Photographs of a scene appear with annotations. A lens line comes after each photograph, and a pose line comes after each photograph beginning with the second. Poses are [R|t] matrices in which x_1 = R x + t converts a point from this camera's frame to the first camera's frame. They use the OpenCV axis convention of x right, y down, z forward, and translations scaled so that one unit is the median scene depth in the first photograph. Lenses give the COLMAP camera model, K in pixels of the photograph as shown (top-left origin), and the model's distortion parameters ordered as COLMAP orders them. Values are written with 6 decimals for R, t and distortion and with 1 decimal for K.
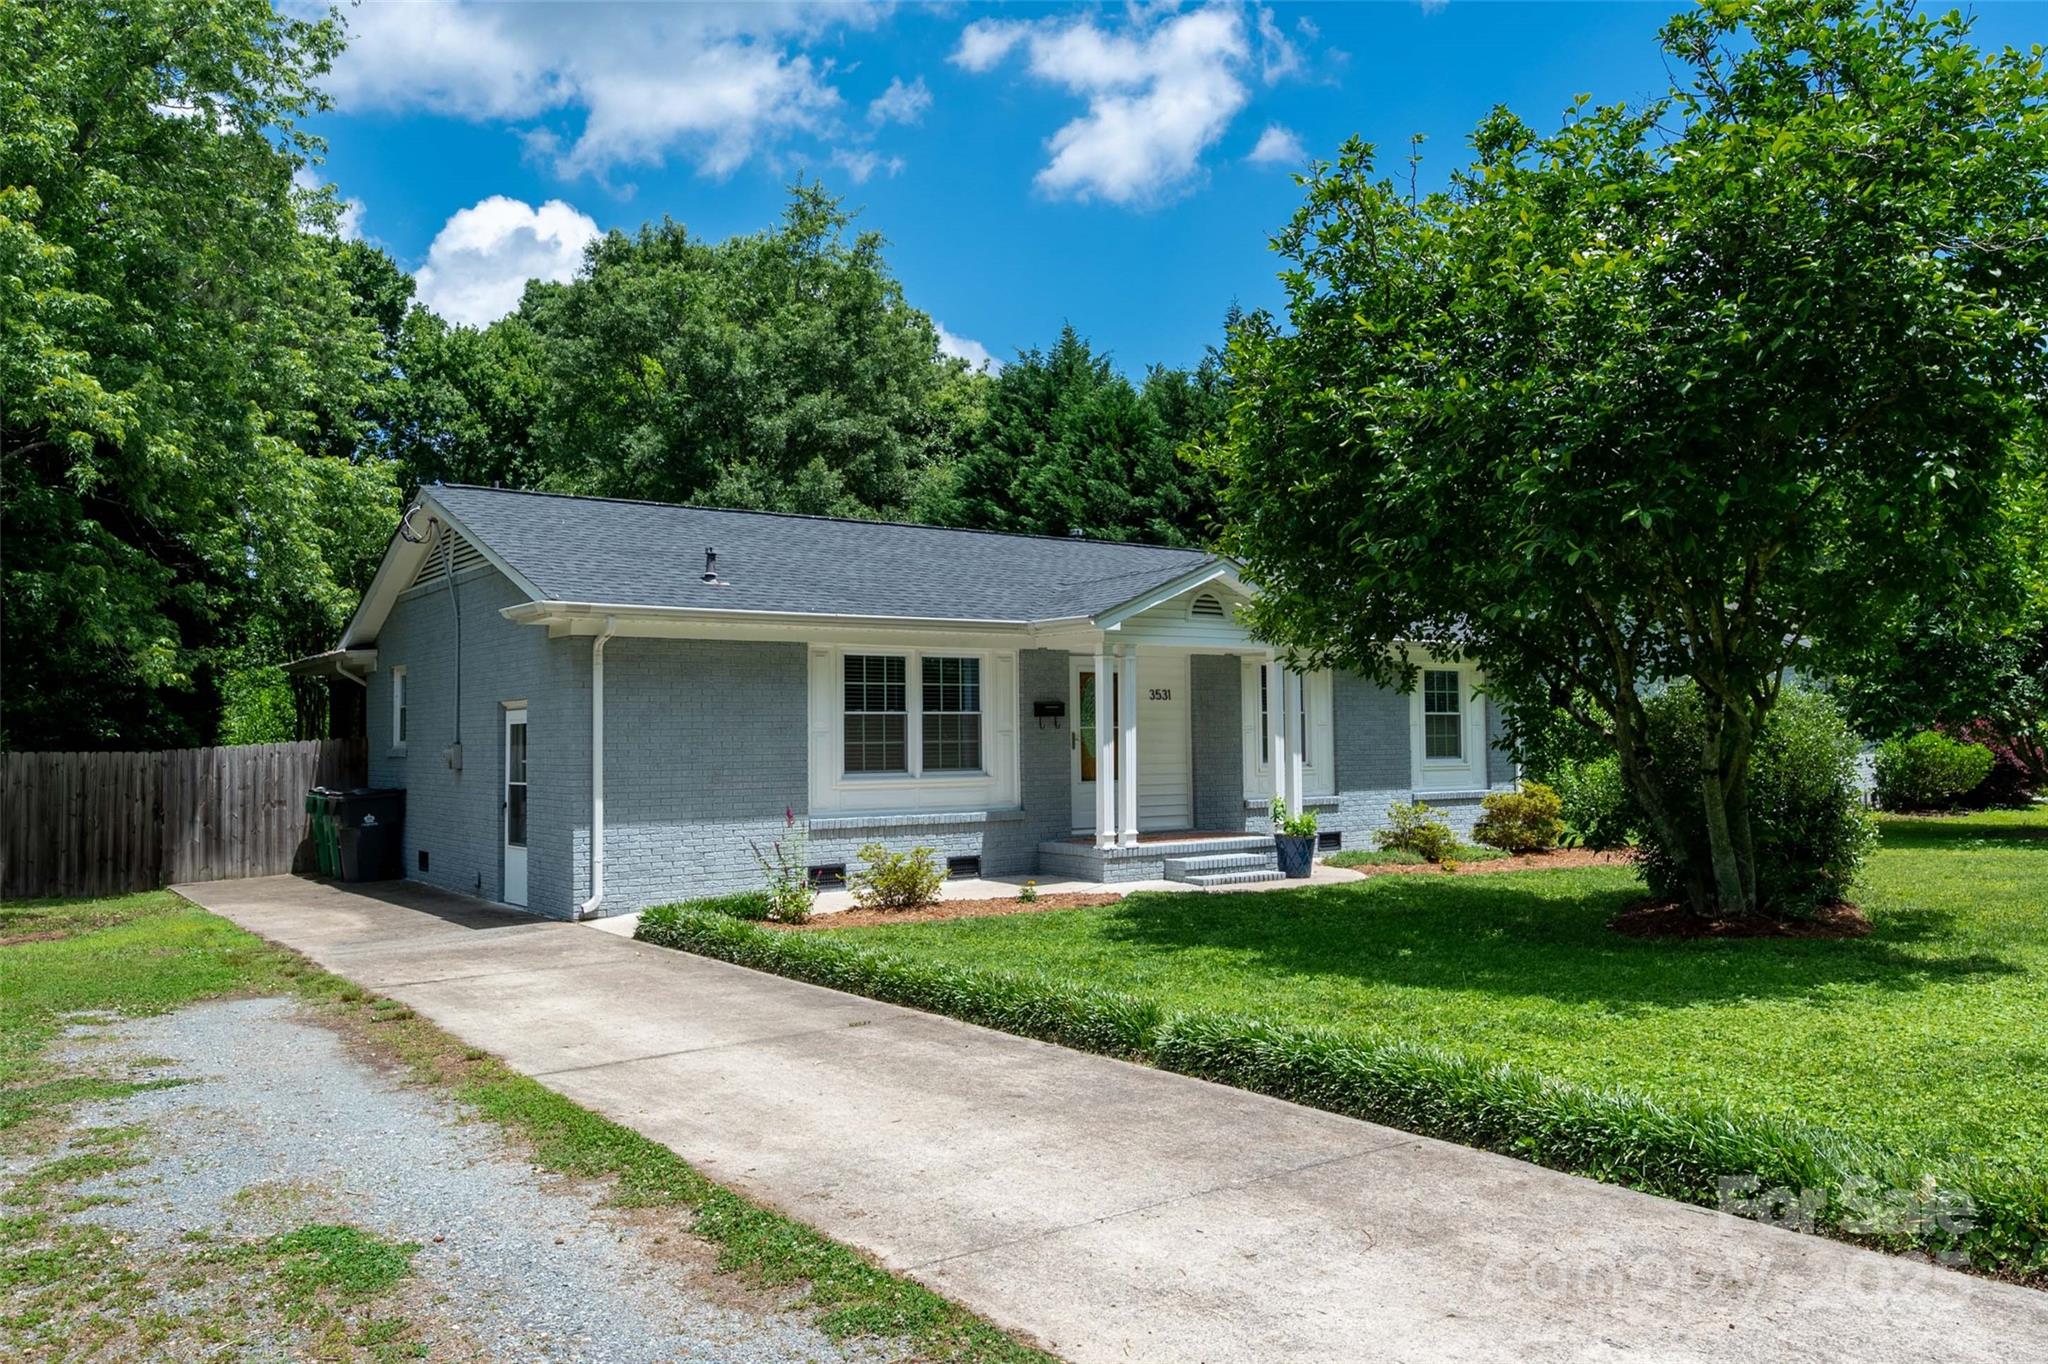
lens RADIAL K [[1477.9, 0, 1080.6], [0, 1477.9, 720.1], [0, 0, 1]] dist [-0.000643, 0.001128]
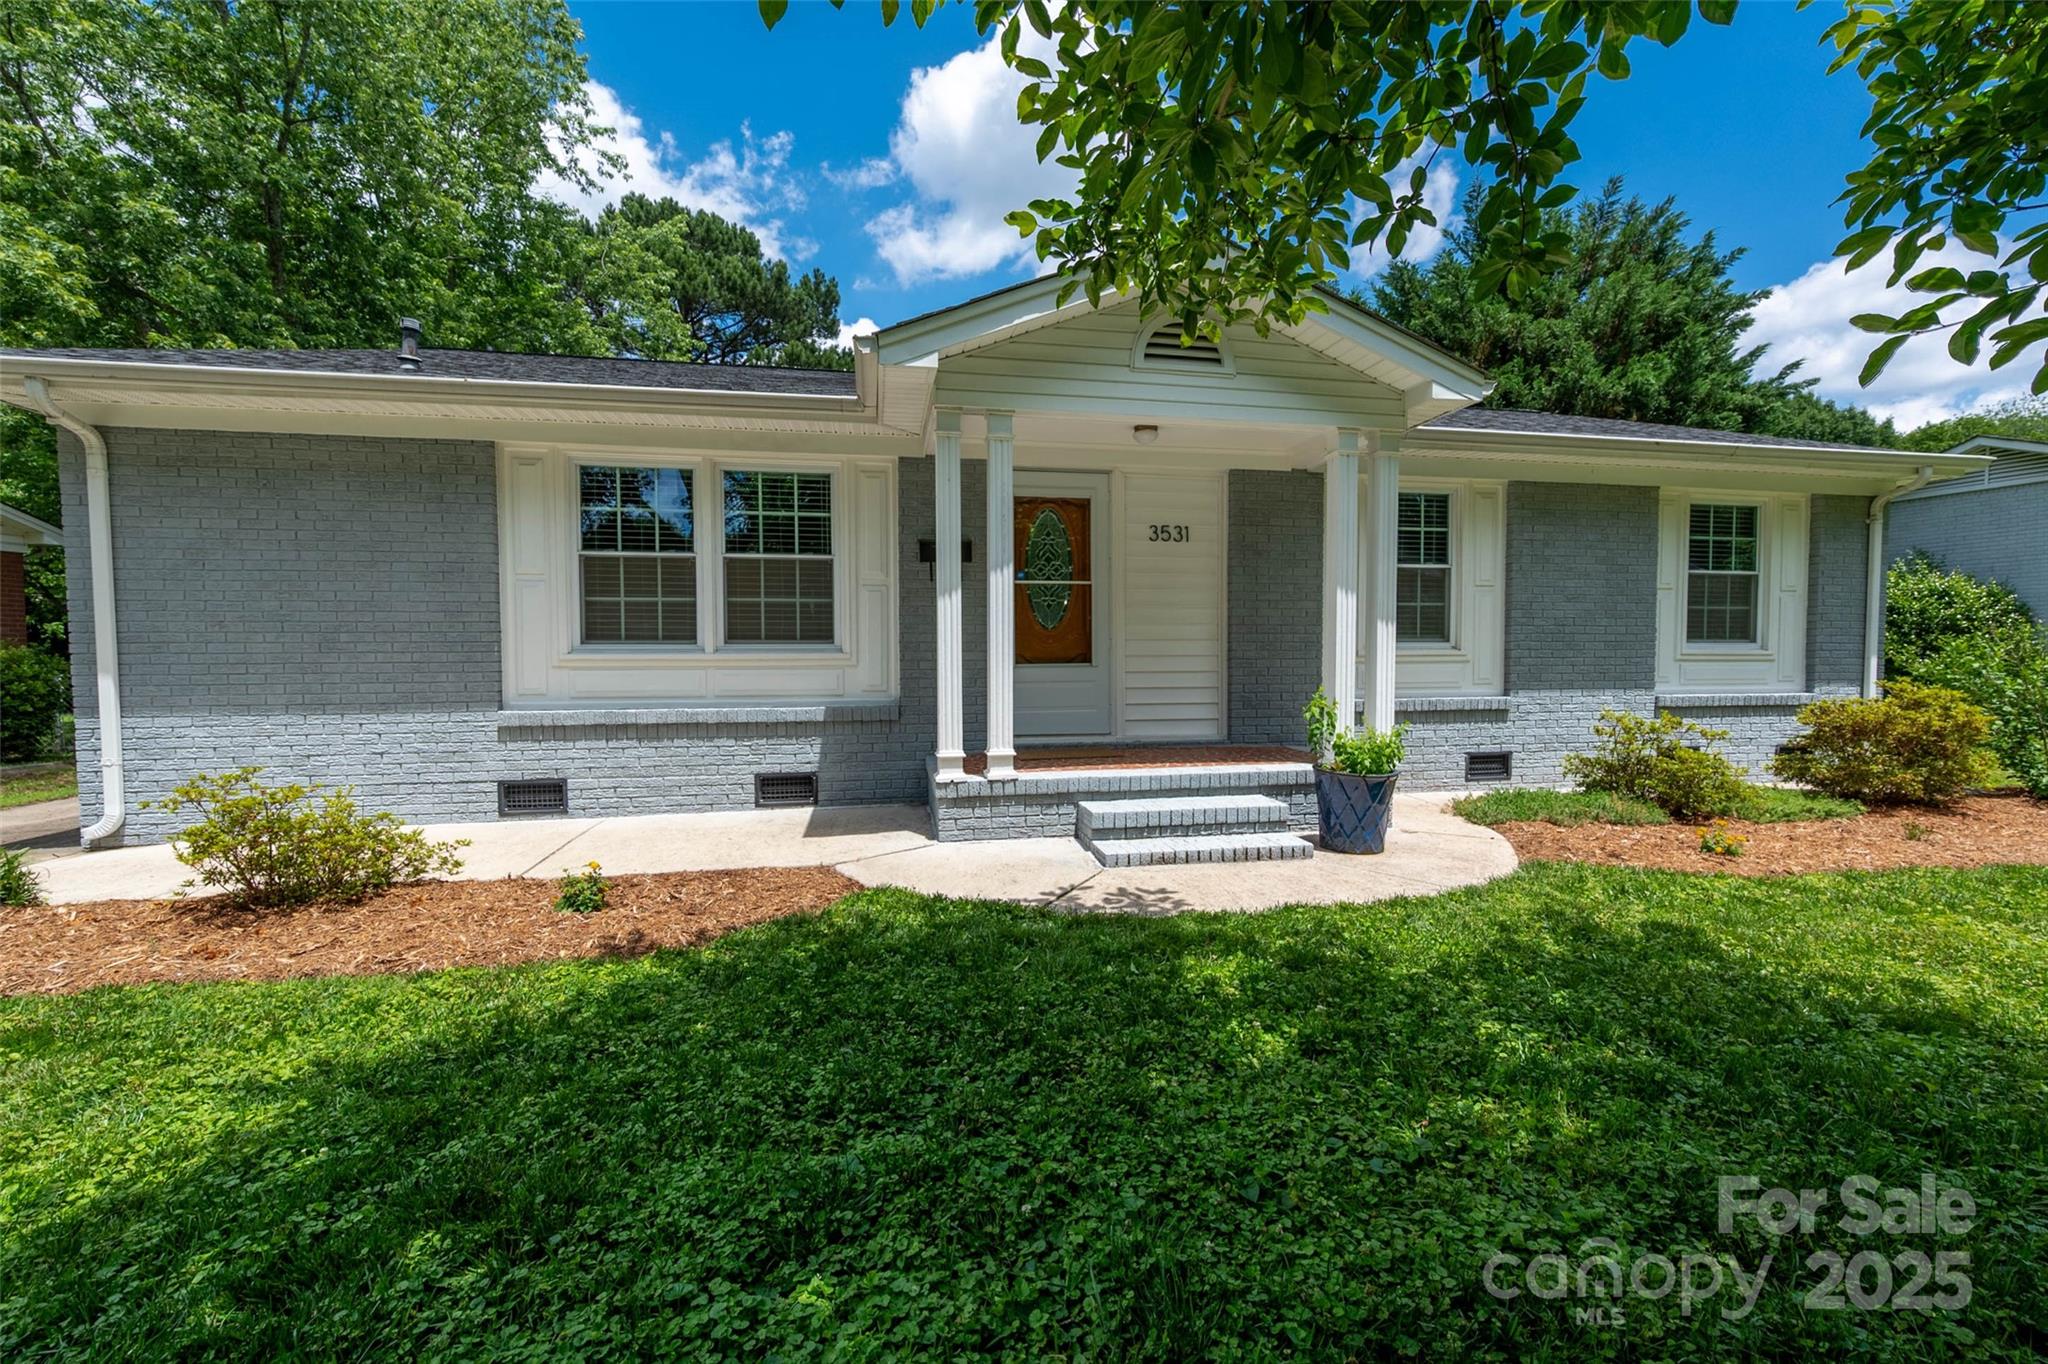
lens RADIAL K [[827.0, 0, 1024.8], [0, 827.0, 691.2], [0, 0, 1]] dist [-0.001508, -0.000279]
pose [[0.894331, 0.026444, -0.446624, 0.163109], [0.000646, 0.998174, 0.060394, 0.030319], [0.447405, -0.054300, 0.892681, 0.651794]]
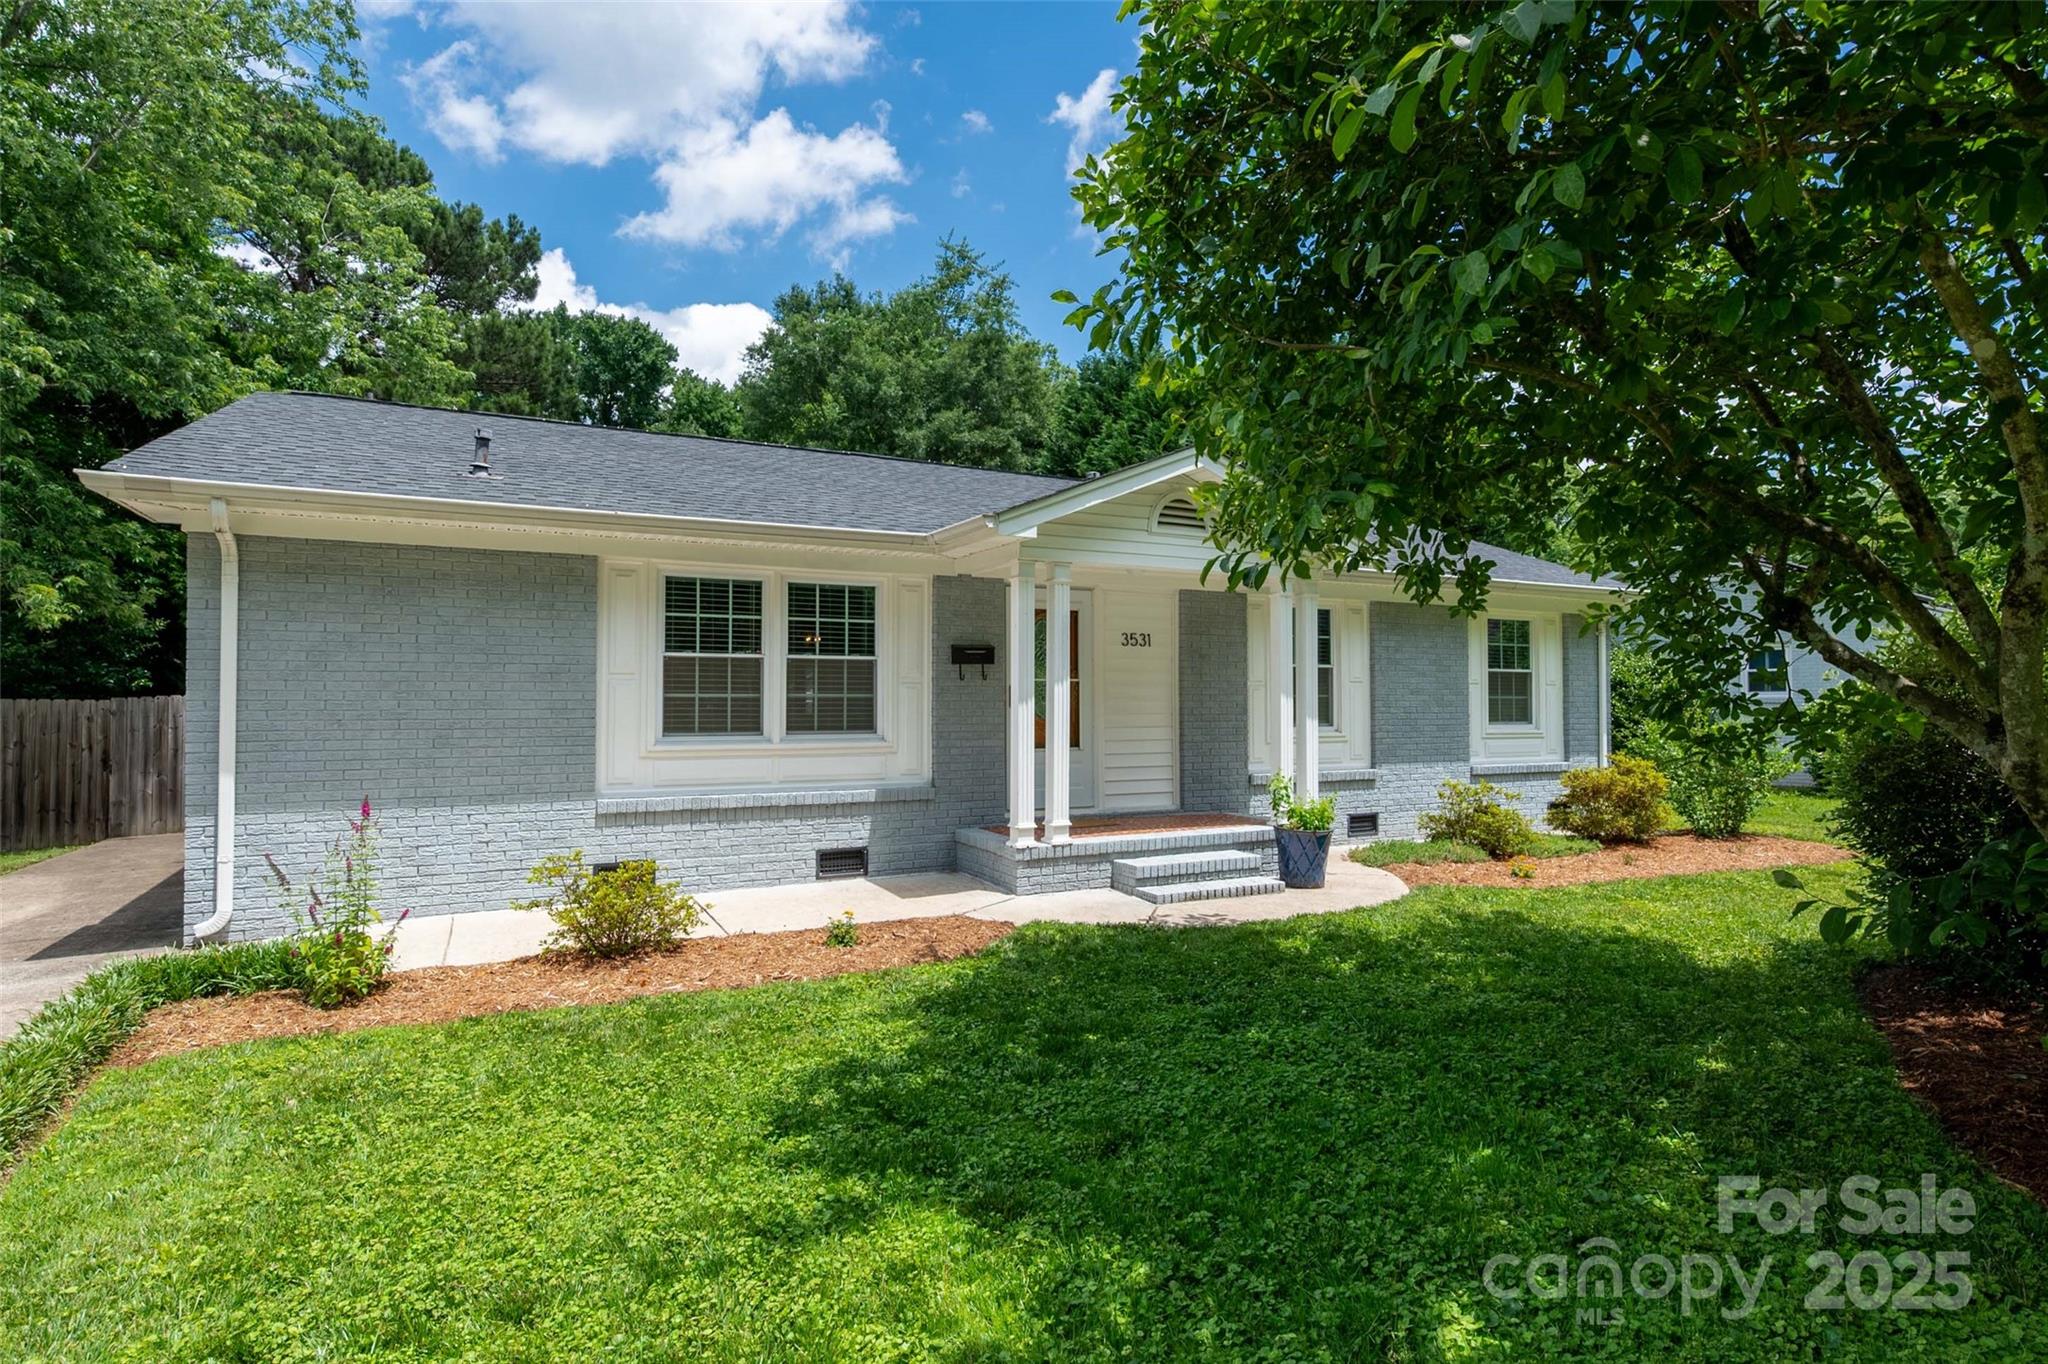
lens RADIAL K [[1061.5, 0, 1044.7], [0, 1061.5, 690.9], [0, 0, 1]] dist [-0.001849, 0.001067]
pose [[0.987162, 0.008507, -0.159496, 0.097392], [-0.008053, 0.999961, 0.003493, 0.008727], [0.159519, -0.002164, 0.987192, 0.438901]]
